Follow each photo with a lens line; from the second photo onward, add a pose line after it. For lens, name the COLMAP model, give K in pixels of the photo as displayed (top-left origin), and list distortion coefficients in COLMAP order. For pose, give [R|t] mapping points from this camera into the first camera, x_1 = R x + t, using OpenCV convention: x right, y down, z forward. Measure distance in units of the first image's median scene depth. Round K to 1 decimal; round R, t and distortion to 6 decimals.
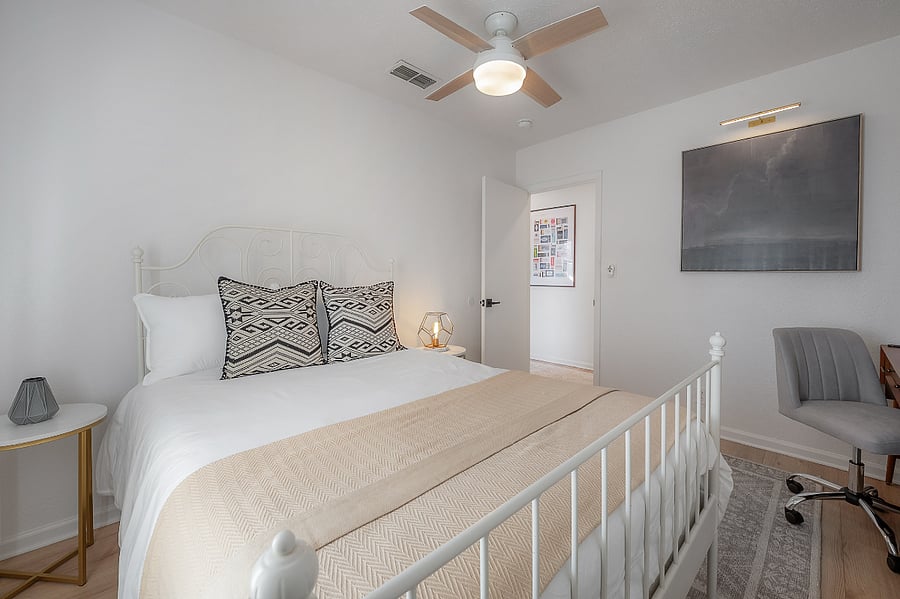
lens RADIAL K [[369.9, 0, 450.3], [0, 369.9, 290.0], [0, 0, 1]] dist [-0.001055, 0.000027]
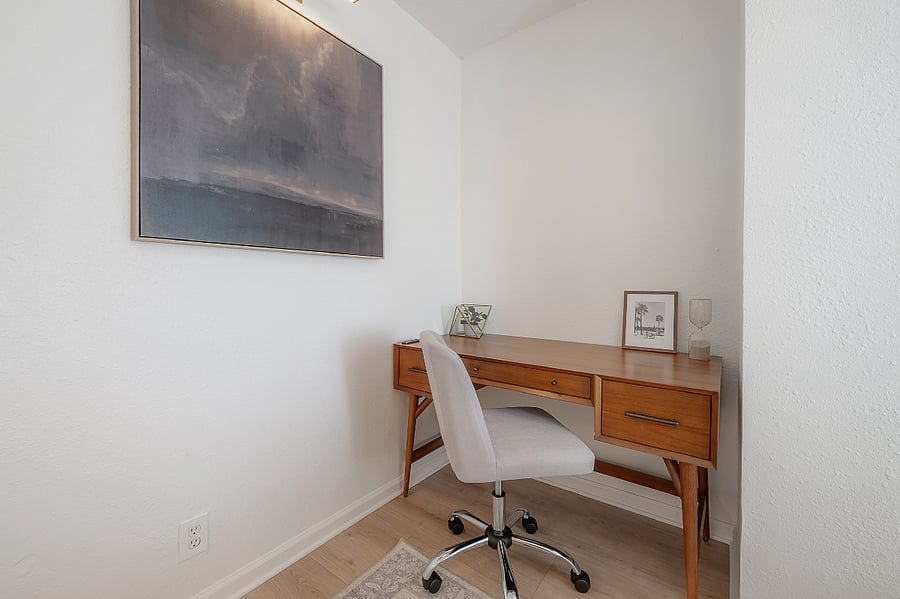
lens RADIAL K [[363.6, 0, 452.6], [0, 363.6, 276.1], [0, 0, 1]] dist [0.000140, -0.000069]
pose [[-0.184883, -0.004386, 0.982751, 0.252079], [0.021745, 0.999727, 0.008552, -0.009101], [-0.982520, 0.022951, -0.184738, 0.901376]]
